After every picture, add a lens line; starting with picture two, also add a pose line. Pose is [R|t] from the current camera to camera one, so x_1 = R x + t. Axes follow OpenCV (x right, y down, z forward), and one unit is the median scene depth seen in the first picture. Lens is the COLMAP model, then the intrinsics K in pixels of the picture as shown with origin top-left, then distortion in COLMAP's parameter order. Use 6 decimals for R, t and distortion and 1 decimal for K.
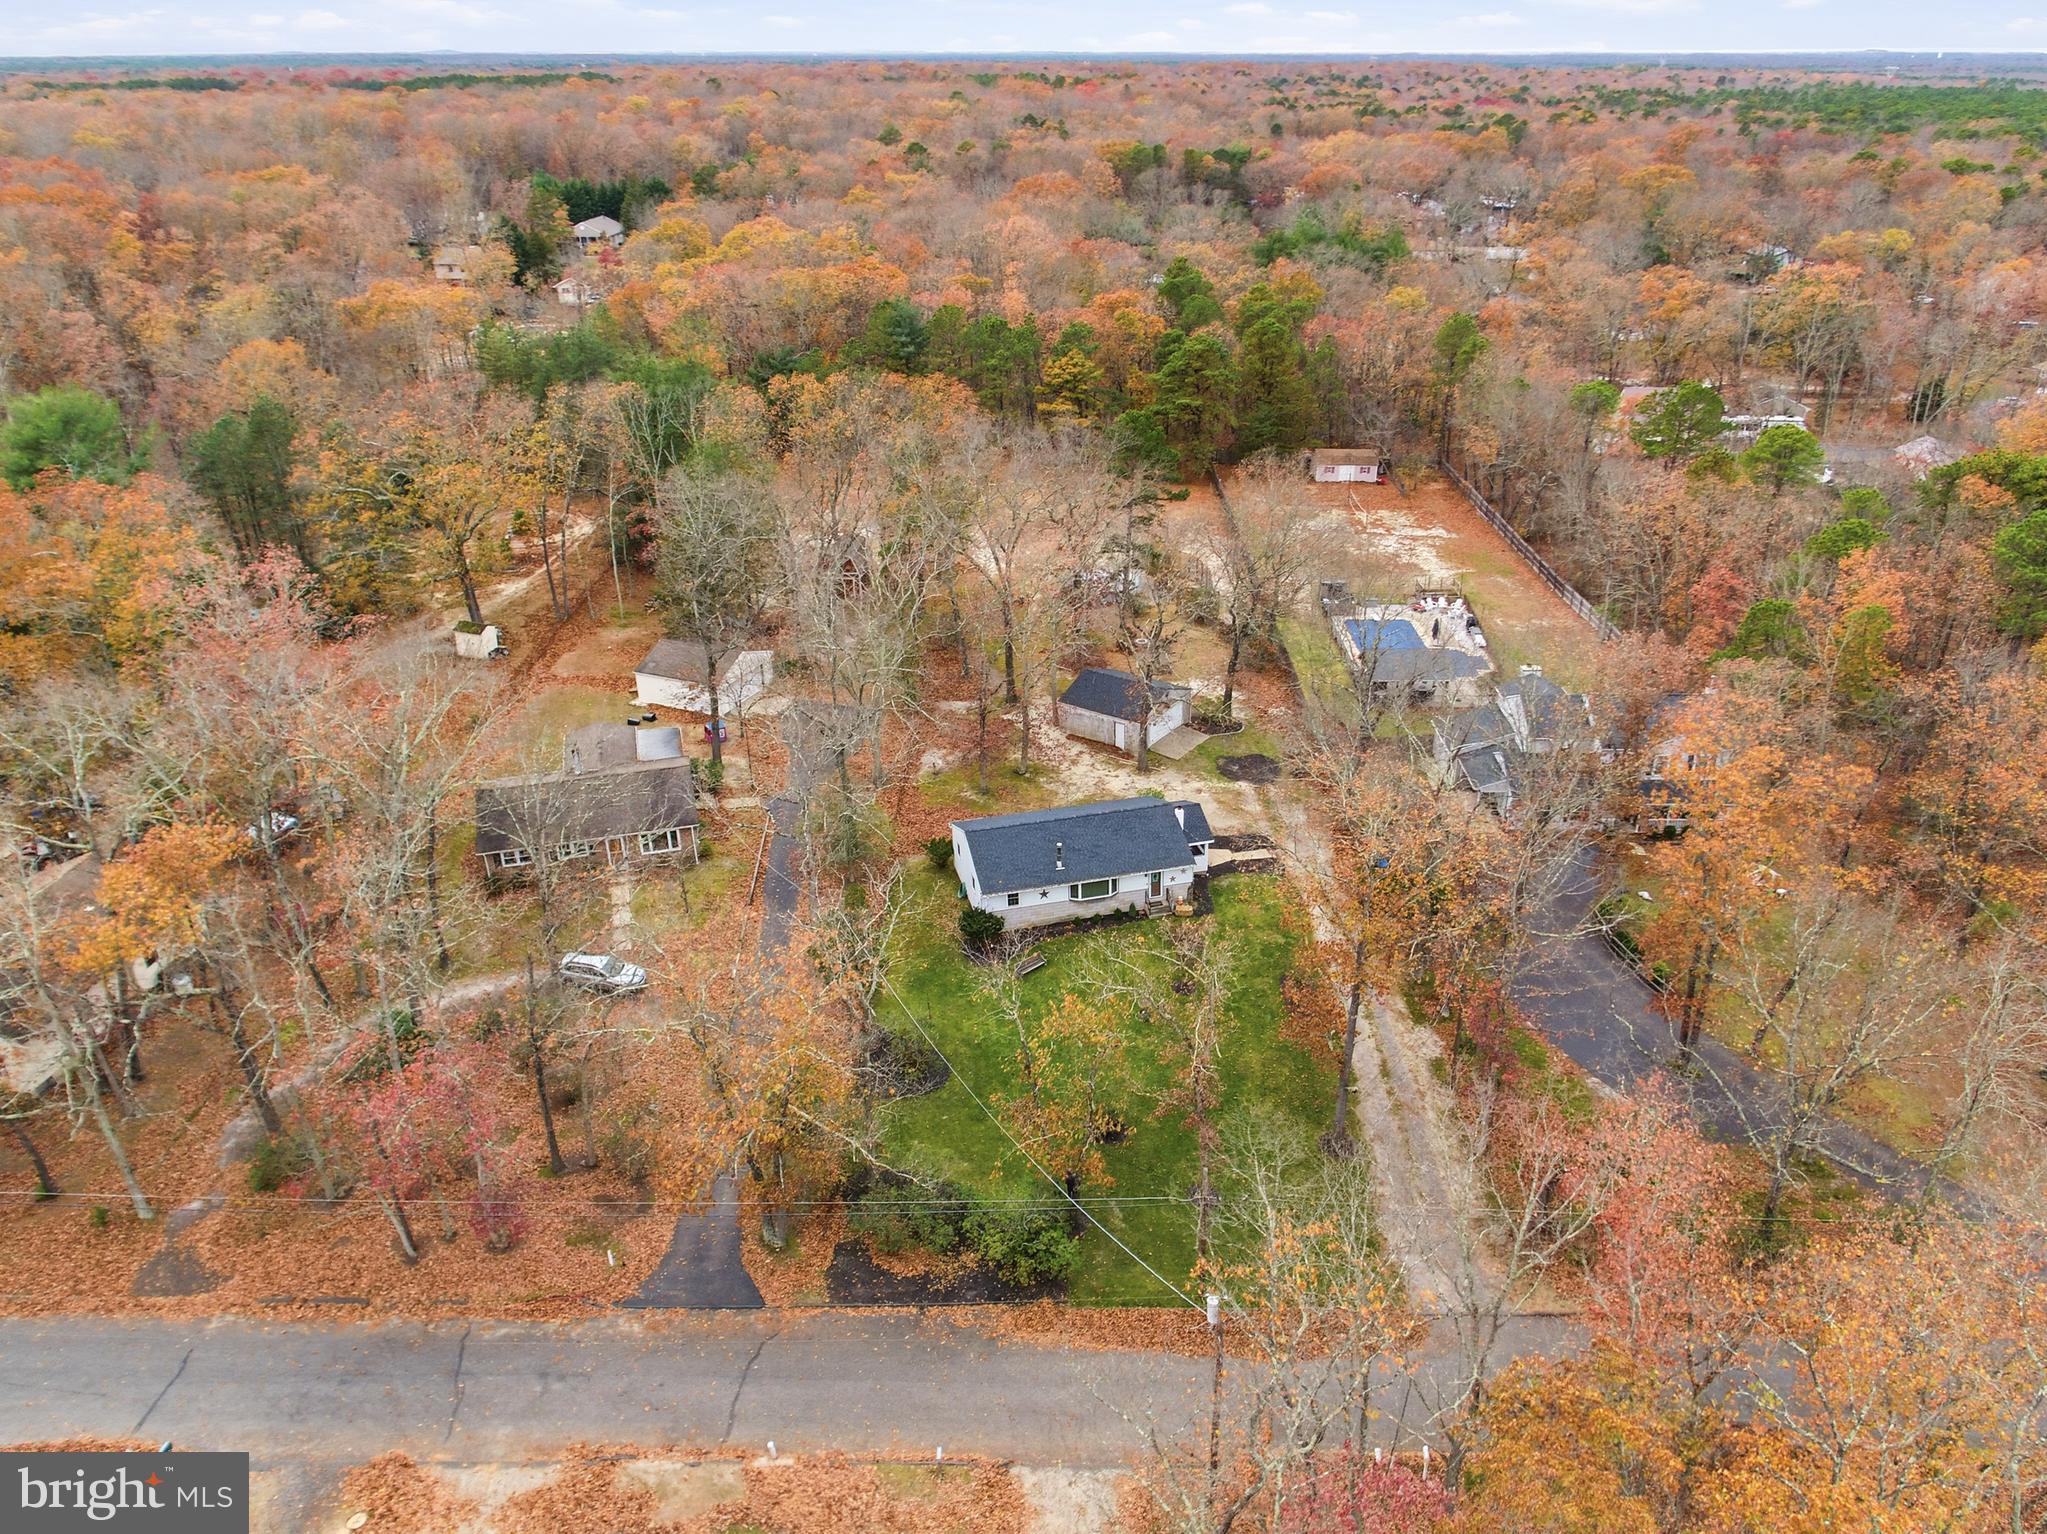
lens RADIAL K [[1453.1, 0, 1023.5], [0, 1453.1, 767.0], [0, 0, 1]] dist [-0.006093, -0.000733]
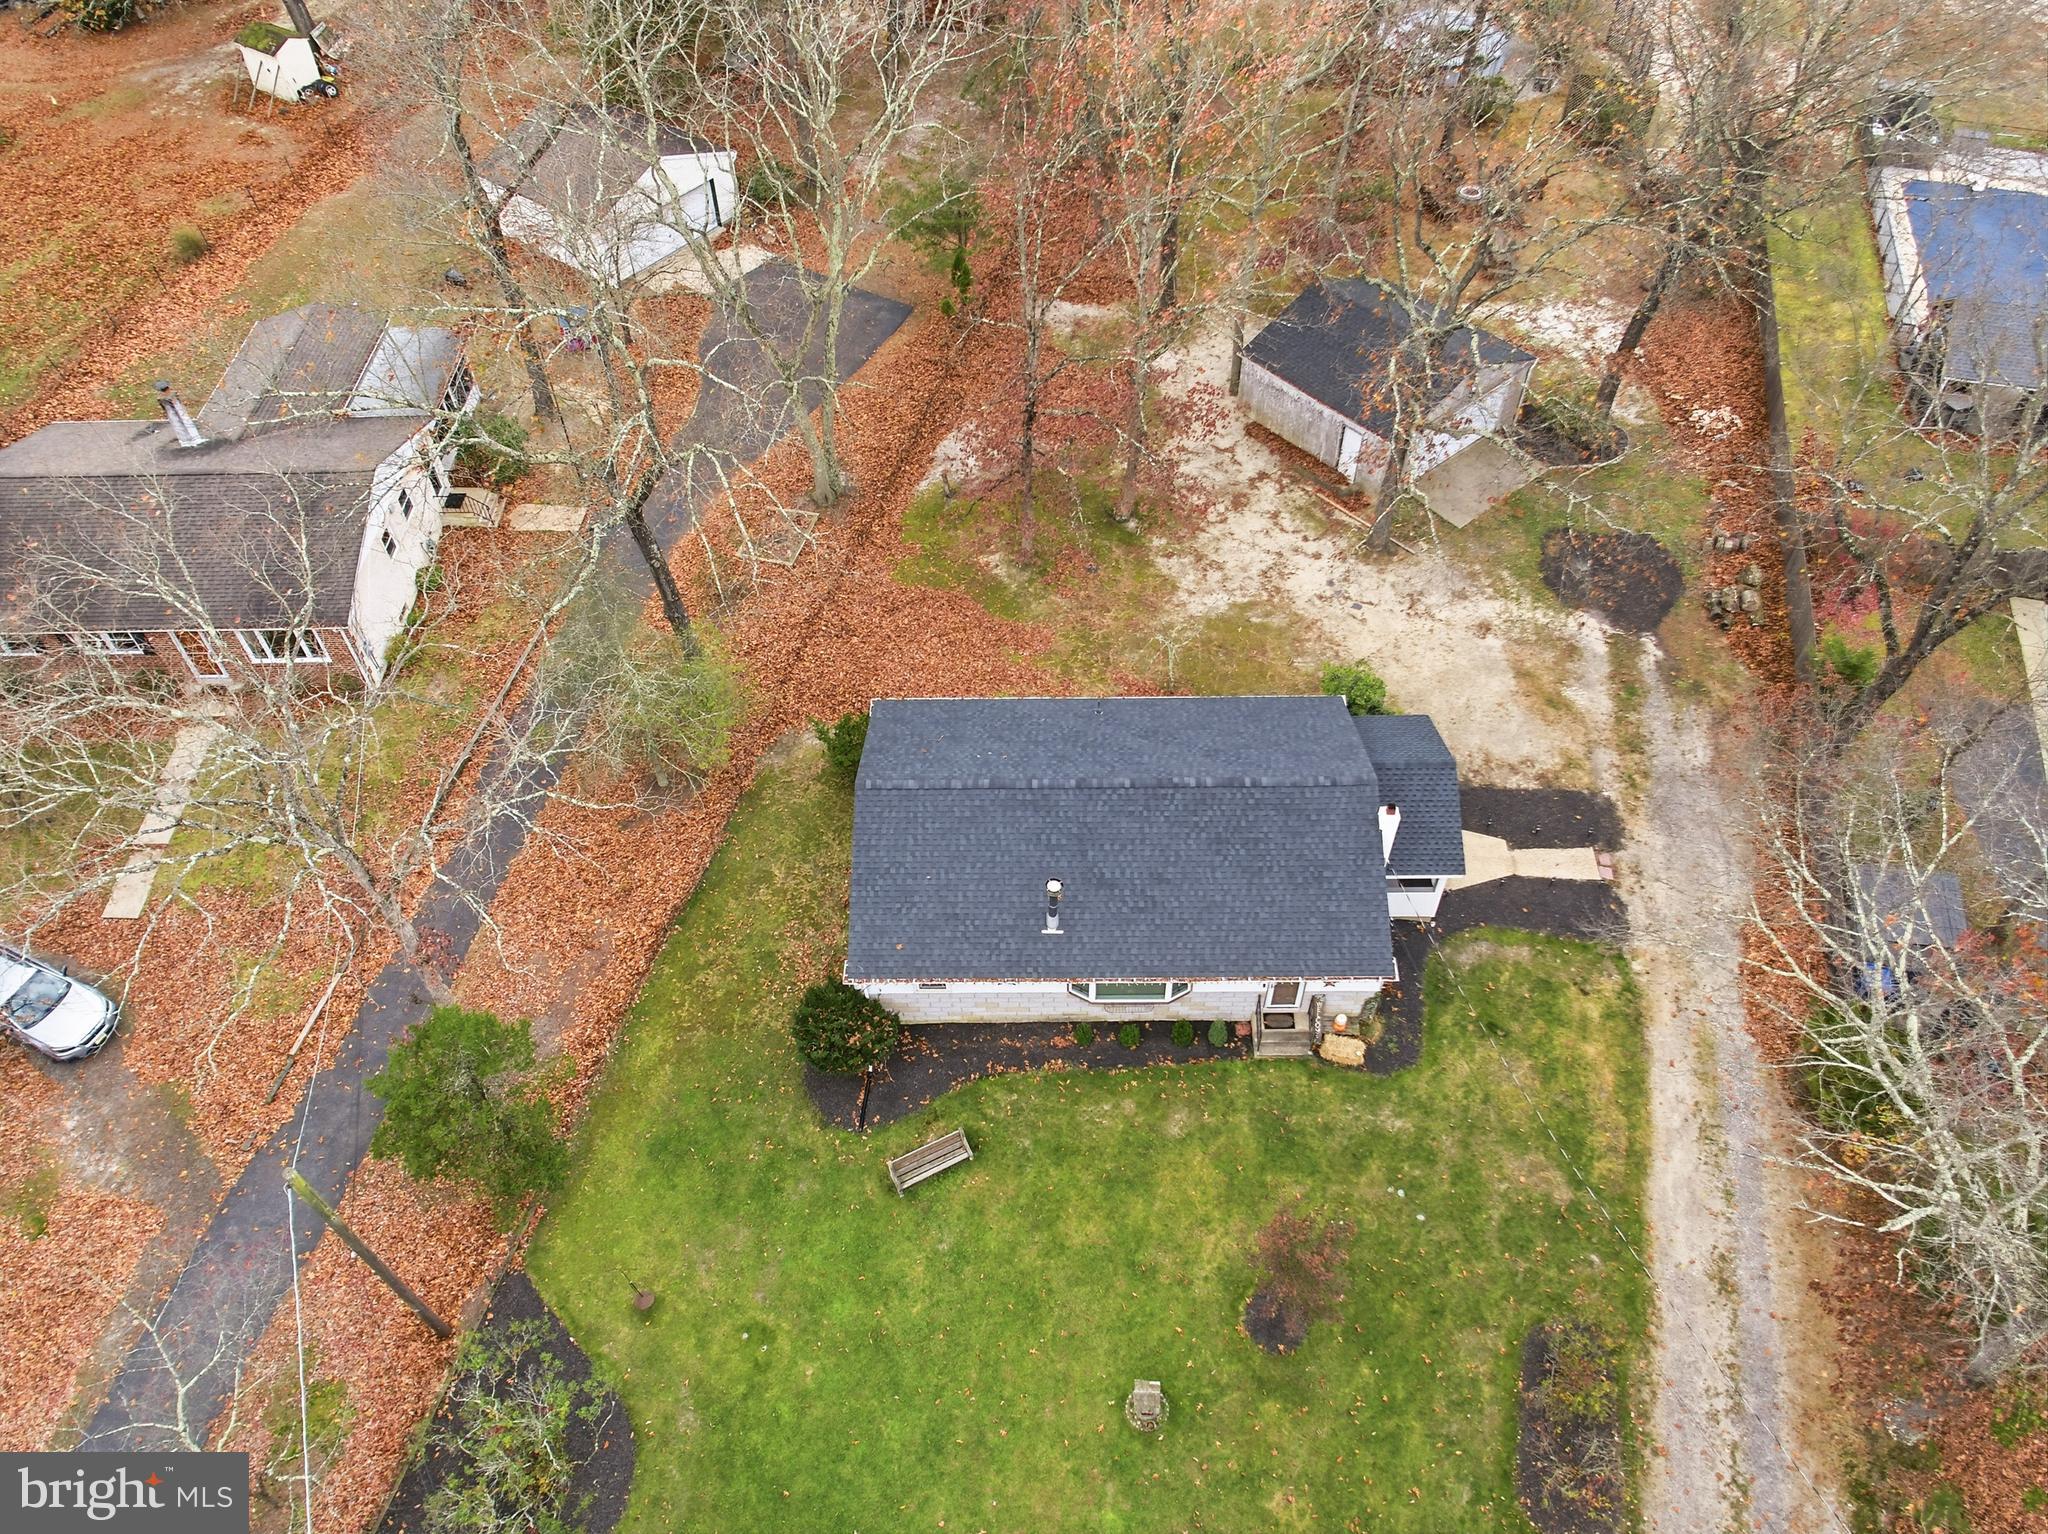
lens RADIAL K [[1368.9, 0, 1024.0], [0, 1368.9, 767.0], [0, 0, 1]] dist [0.001689, 0.002339]
pose [[0.966576, 0.192024, -0.169877, 0.059977], [-0.104734, 0.900523, 0.422006, -0.108745], [0.234013, -0.390109, 0.890535, 0.541124]]
